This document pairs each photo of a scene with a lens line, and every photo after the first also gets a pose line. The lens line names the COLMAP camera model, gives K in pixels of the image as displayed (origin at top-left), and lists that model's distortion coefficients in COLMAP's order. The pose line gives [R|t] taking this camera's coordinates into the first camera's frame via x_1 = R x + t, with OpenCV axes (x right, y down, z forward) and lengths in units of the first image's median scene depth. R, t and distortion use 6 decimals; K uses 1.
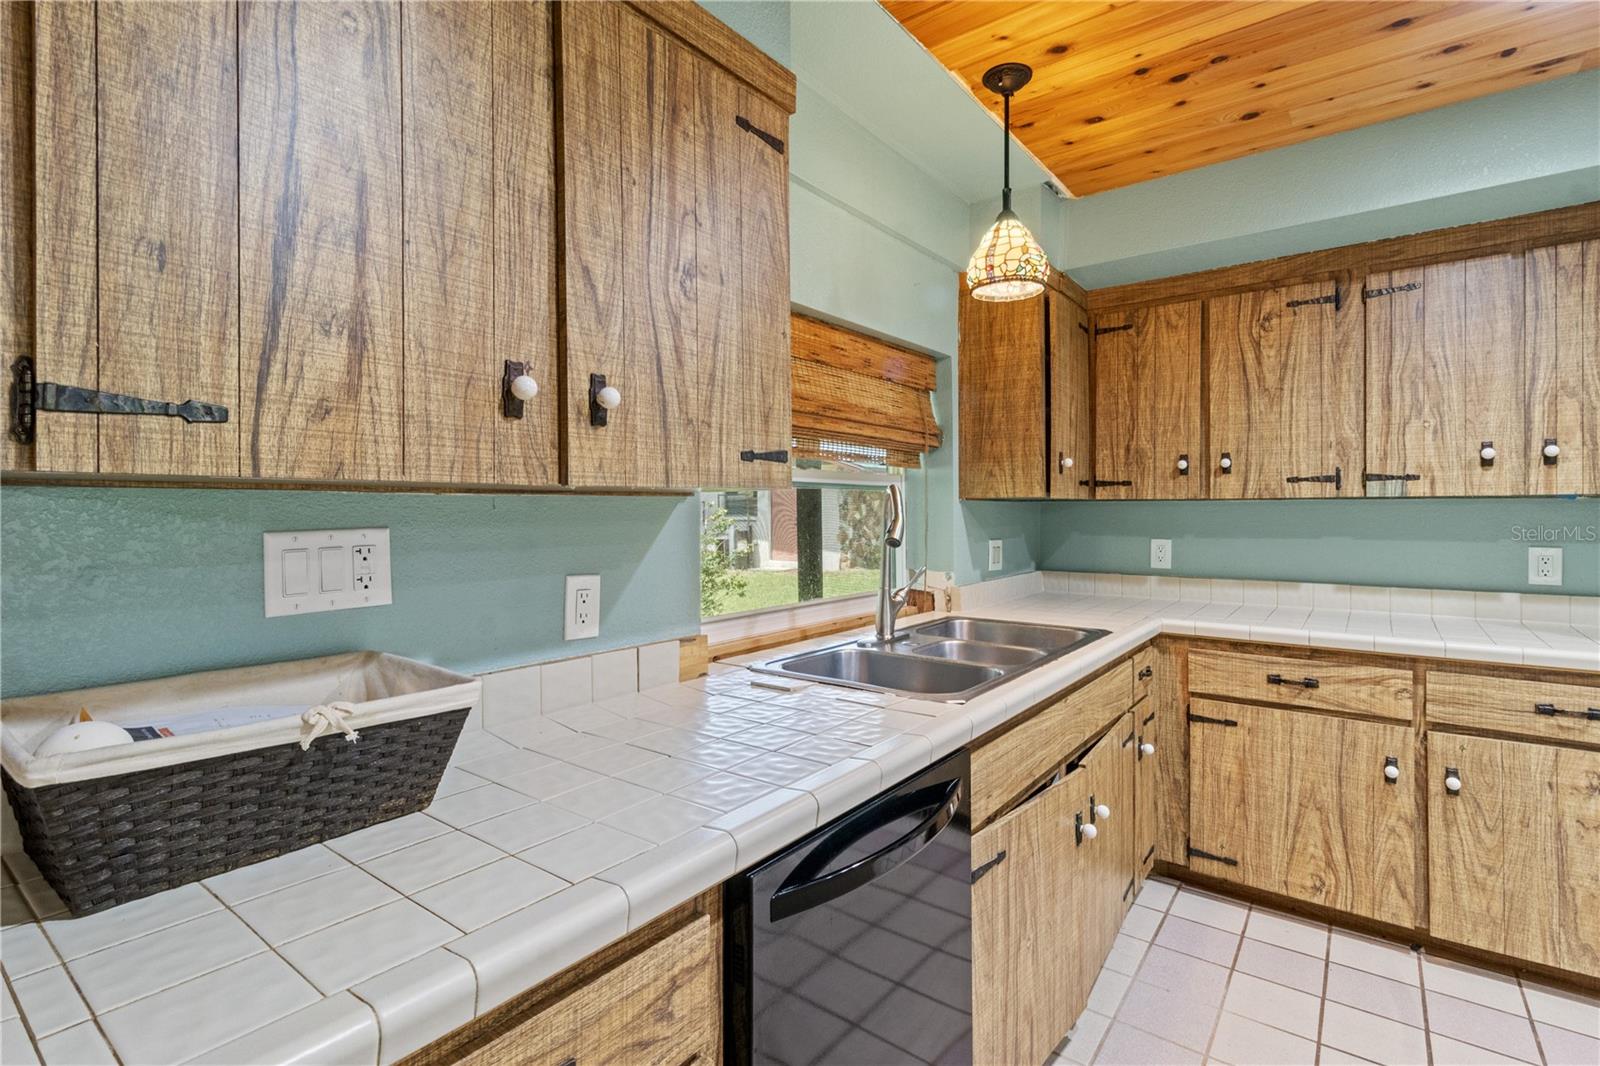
lens RADIAL K [[771.6, 0, 797.7], [0, 771.6, 497.7], [0, 0, 1]] dist [0.002622, 0.000329]
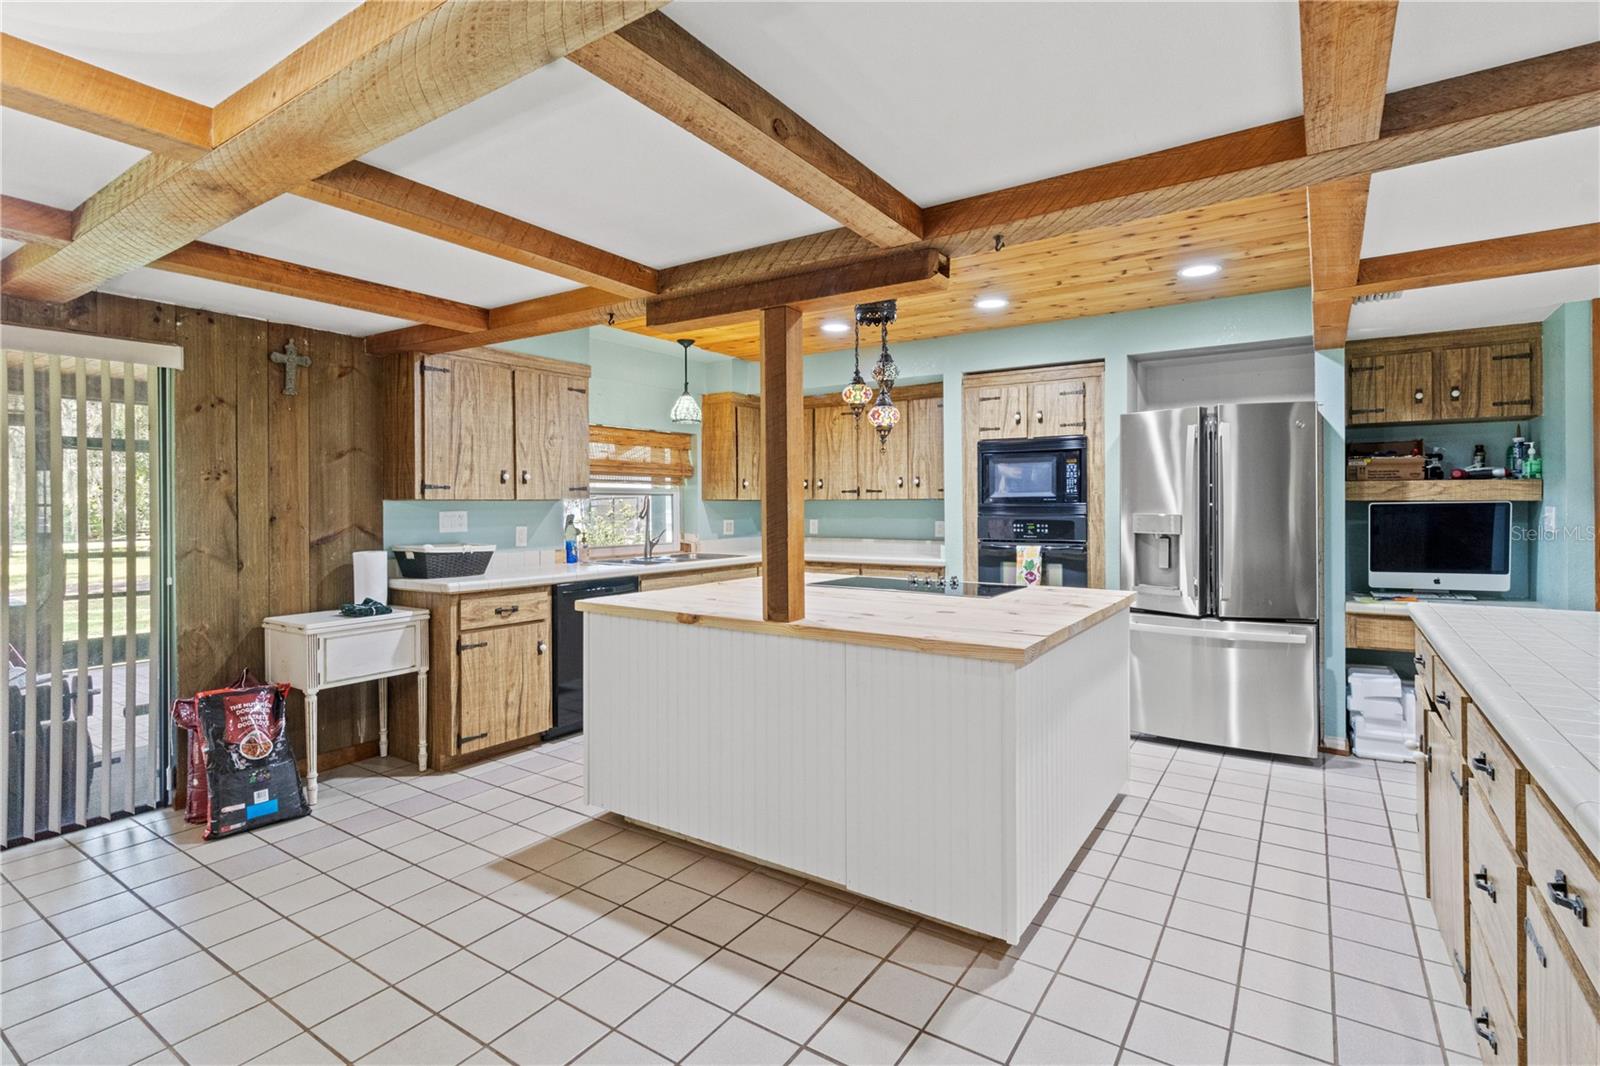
lens RADIAL K [[771.6, 0, 797.7], [0, 771.6, 497.7], [0, 0, 1]] dist [0.002622, 0.000329]
pose [[0.998130, -0.000009, 0.061123, 0.723598], [-0.000474, 0.999969, 0.007890, -0.045540], [-0.061121, -0.007904, 0.998099, -2.447726]]
